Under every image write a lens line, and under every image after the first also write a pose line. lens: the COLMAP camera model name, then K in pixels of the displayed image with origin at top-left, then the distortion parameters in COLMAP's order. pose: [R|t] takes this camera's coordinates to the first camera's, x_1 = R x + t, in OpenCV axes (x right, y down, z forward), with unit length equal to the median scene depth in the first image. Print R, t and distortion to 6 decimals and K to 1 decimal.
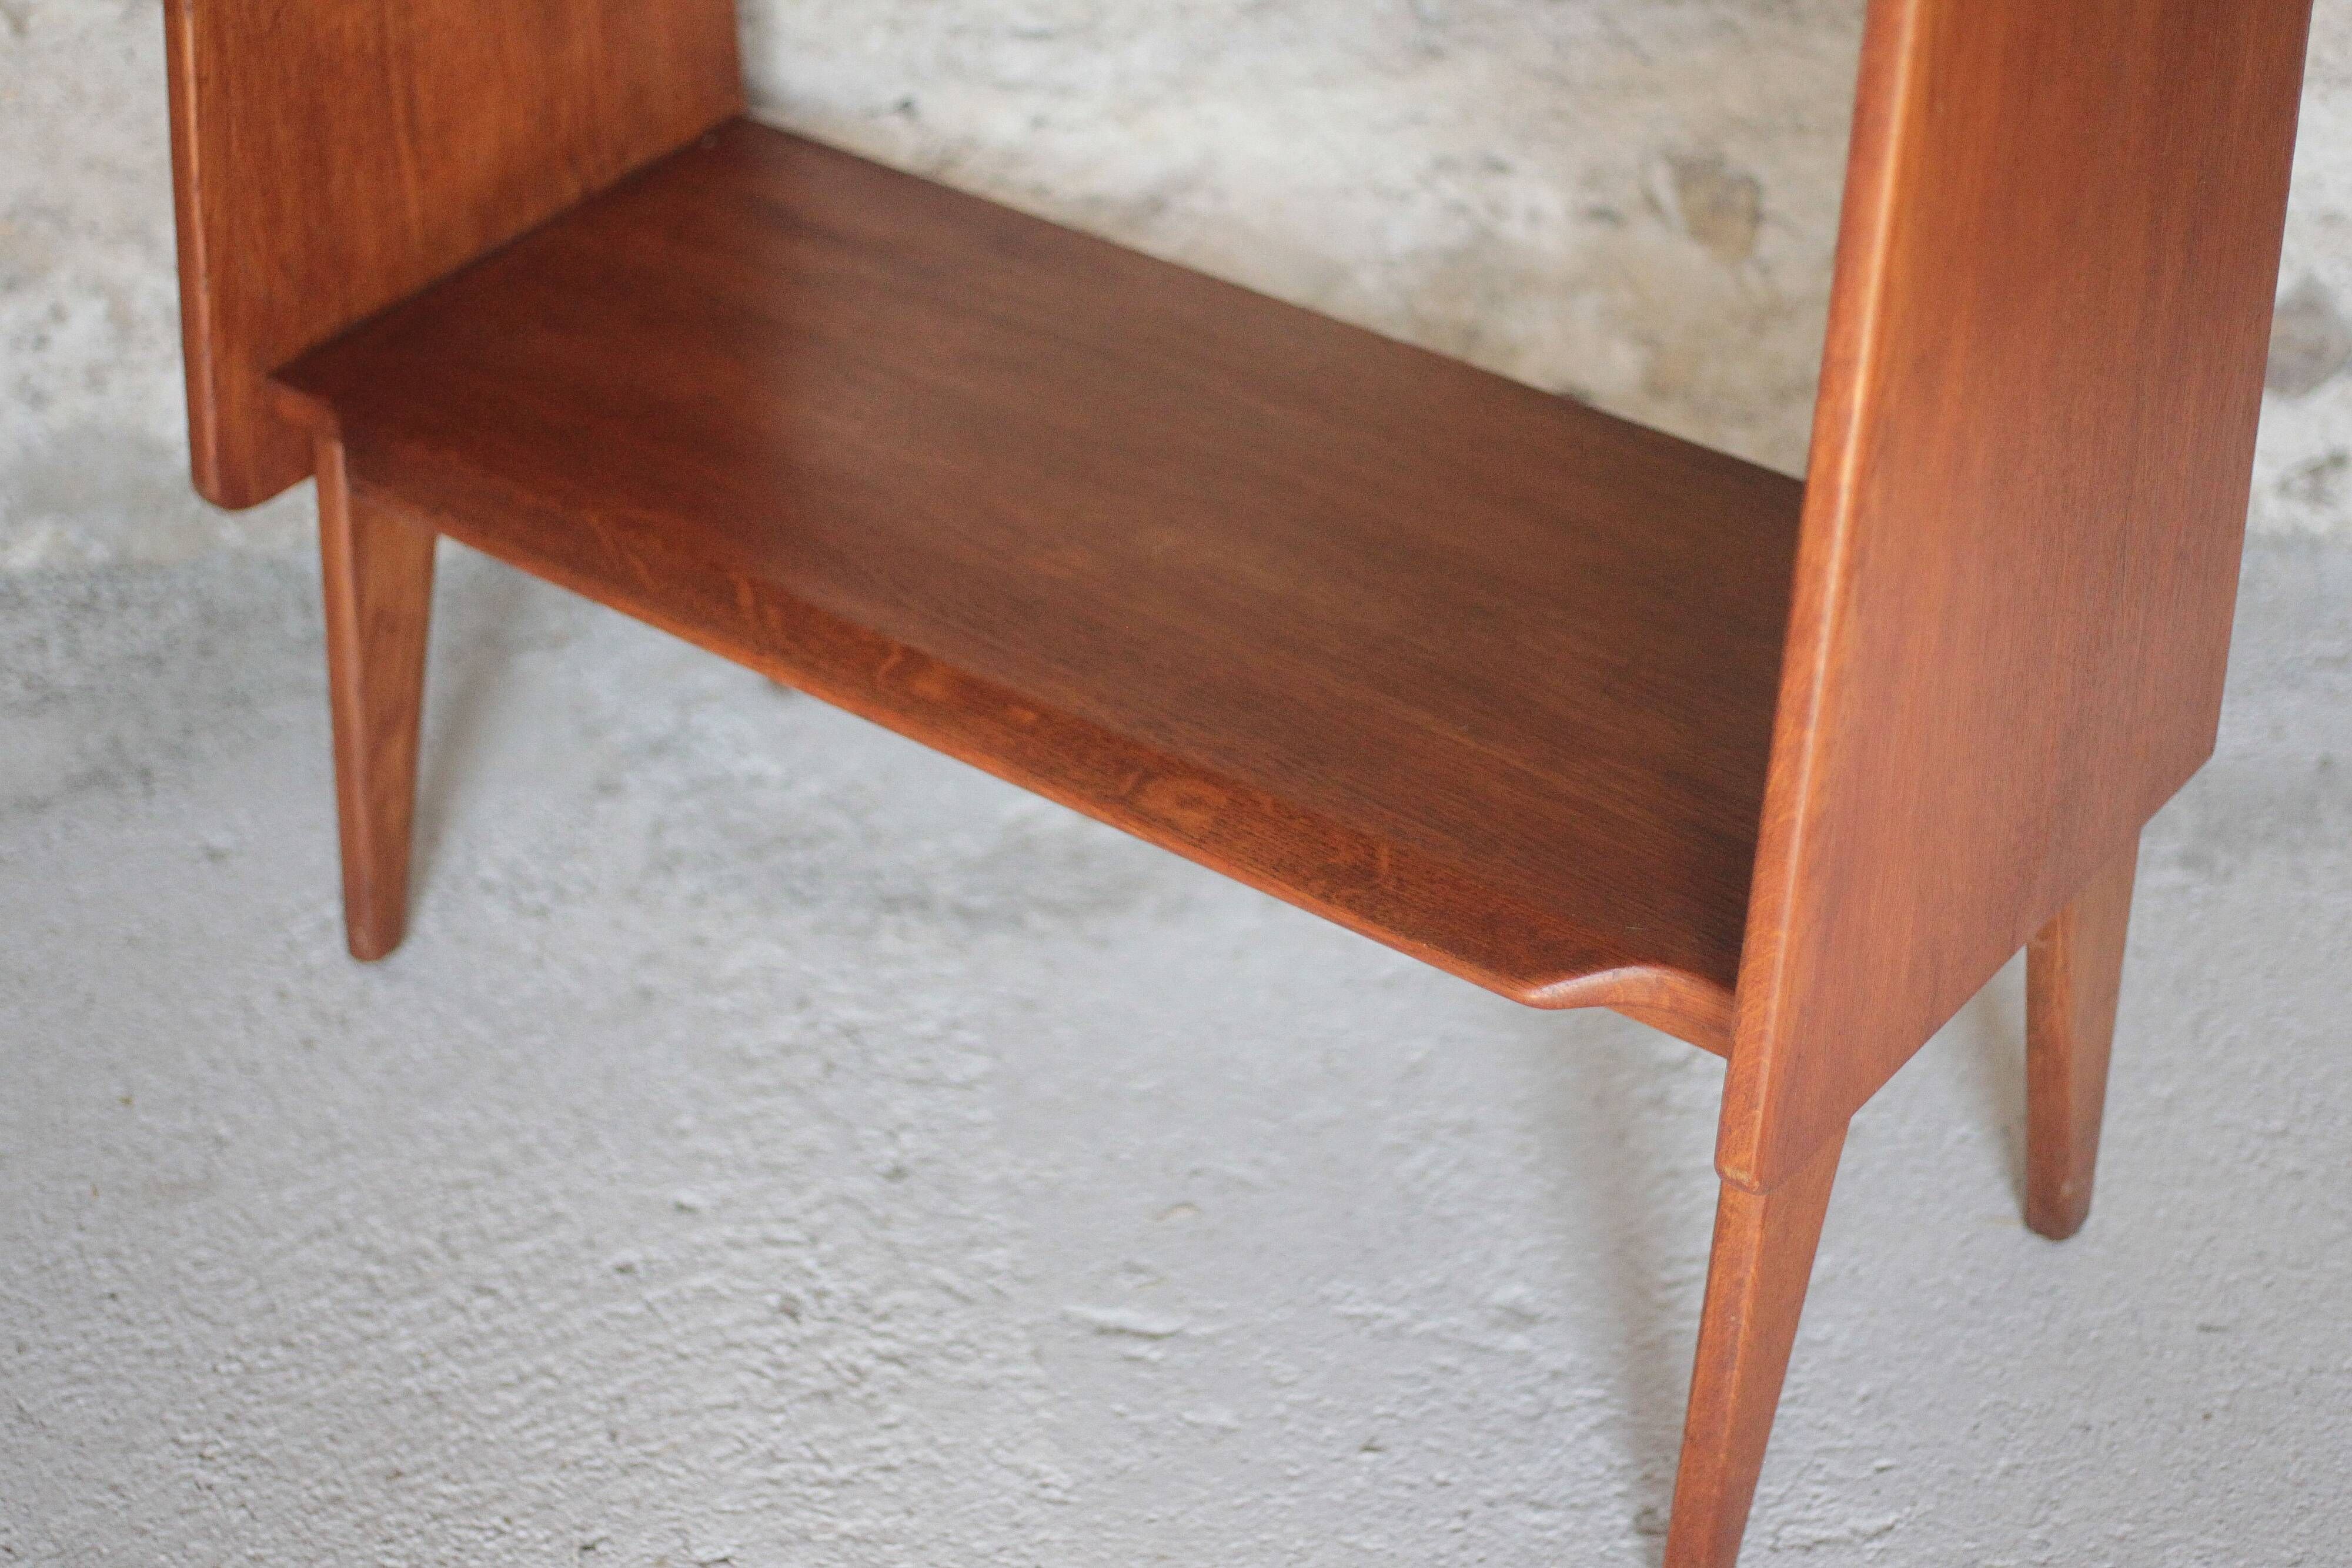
lens RADIAL K [[4500.2, 0, 1169.2], [0, 4500.2, 824.4], [0, 0, 1]] dist [-0.125701, 0.000000]
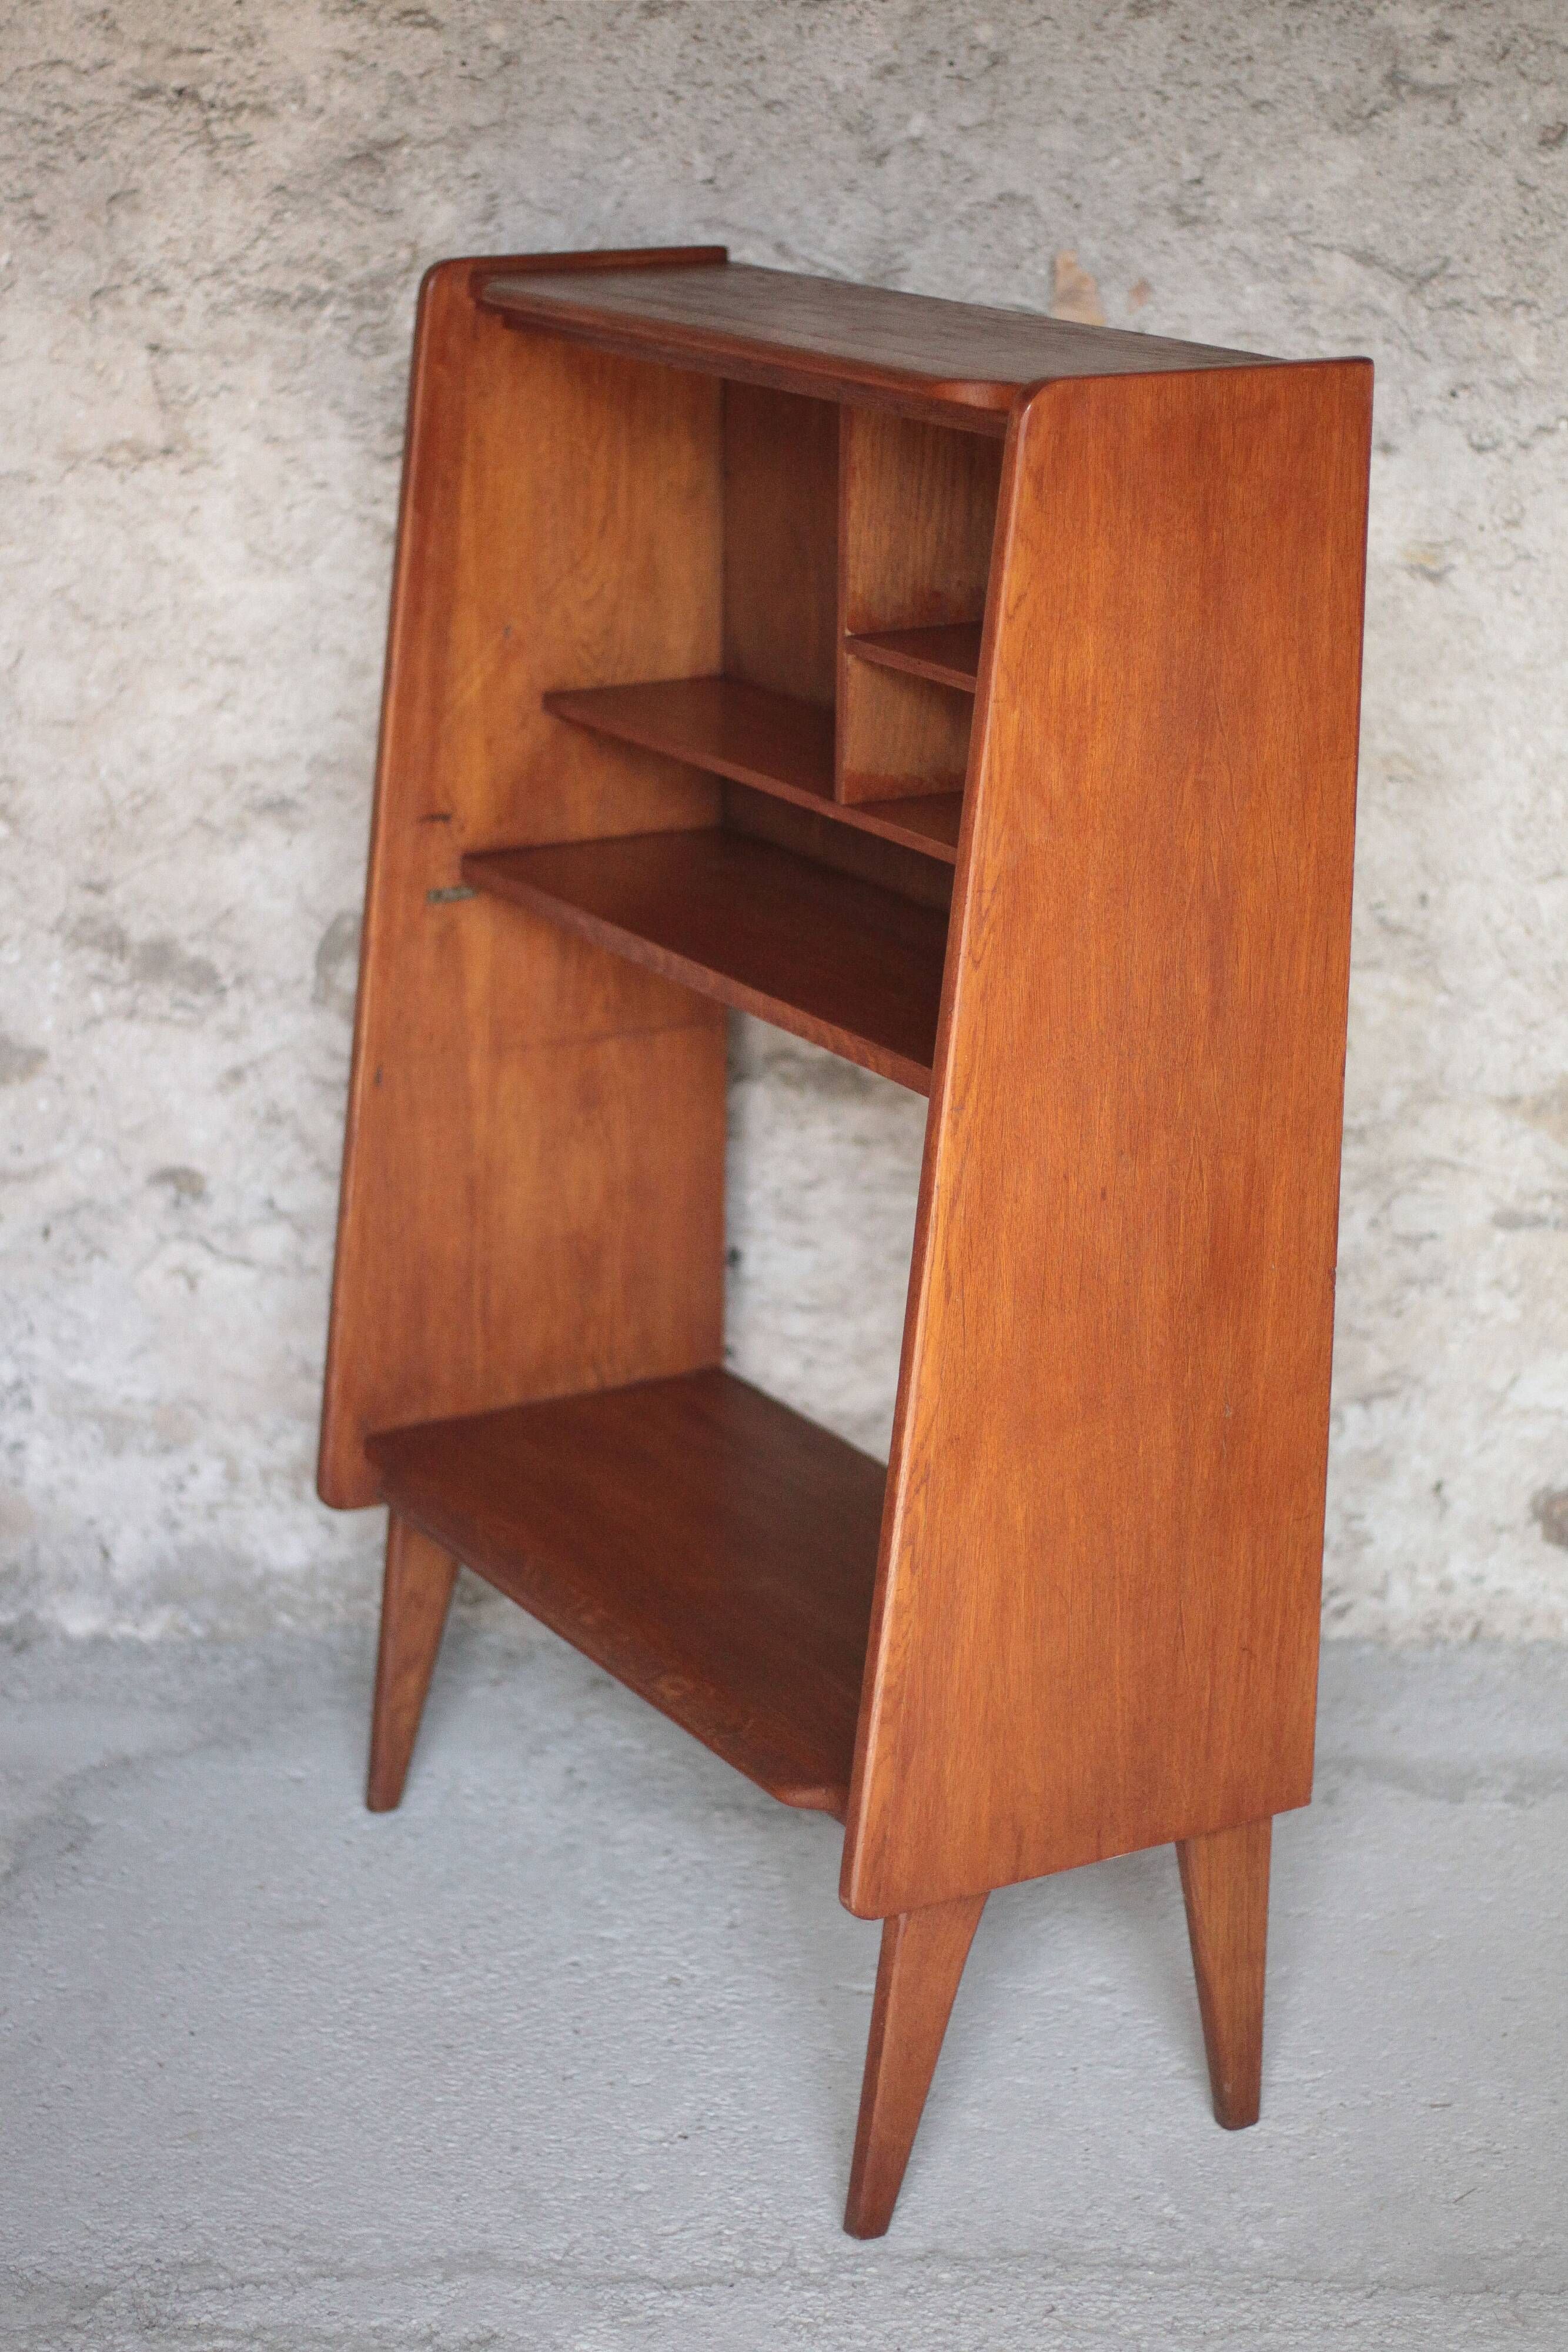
lens RADIAL K [[4500.2, 0, 772.0], [0, 4500.2, 1178.5], [0, 0, 1]] dist [-0.125701, 0.000000]
pose [[0.999648, 0.024239, 0.010815, -0.070287], [-0.019815, 0.952622, -0.303511, 0.318165], [-0.017660, 0.303190, 0.952767, -0.675662]]
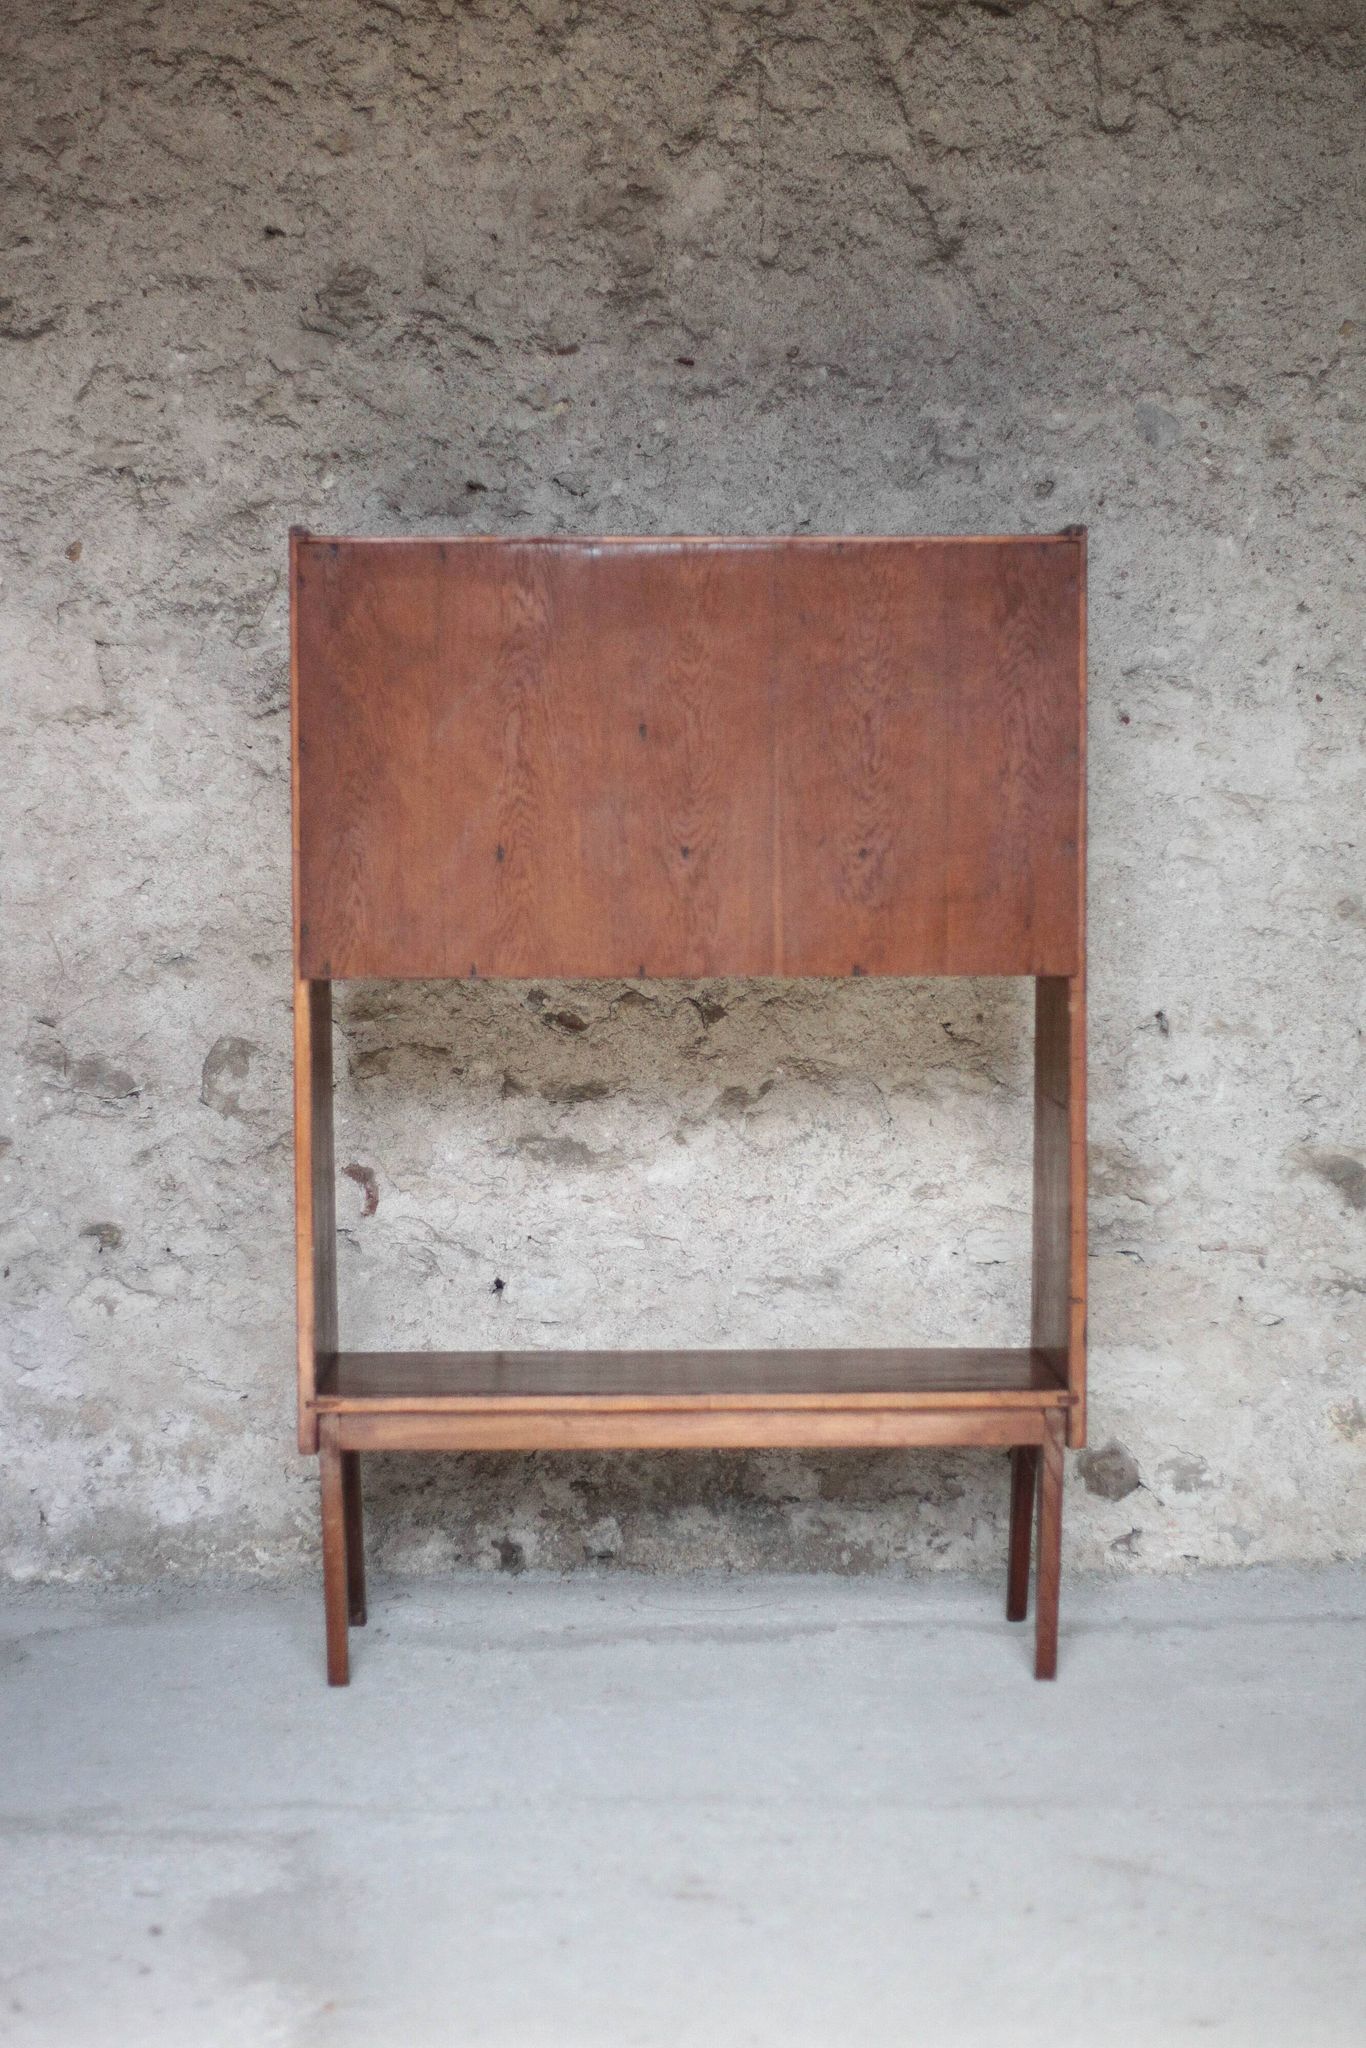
lens RADIAL K [[3918.8, 0, 680.0], [0, 3918.8, 983.0], [0, 0, 1]] dist [-0.125701, 0.000000]
pose [[0.999433, 0.018373, 0.028201, -0.027315], [-0.000531, 0.846362, -0.532607, 0.843283], [-0.033654, 0.532290, 0.845893, -0.906626]]
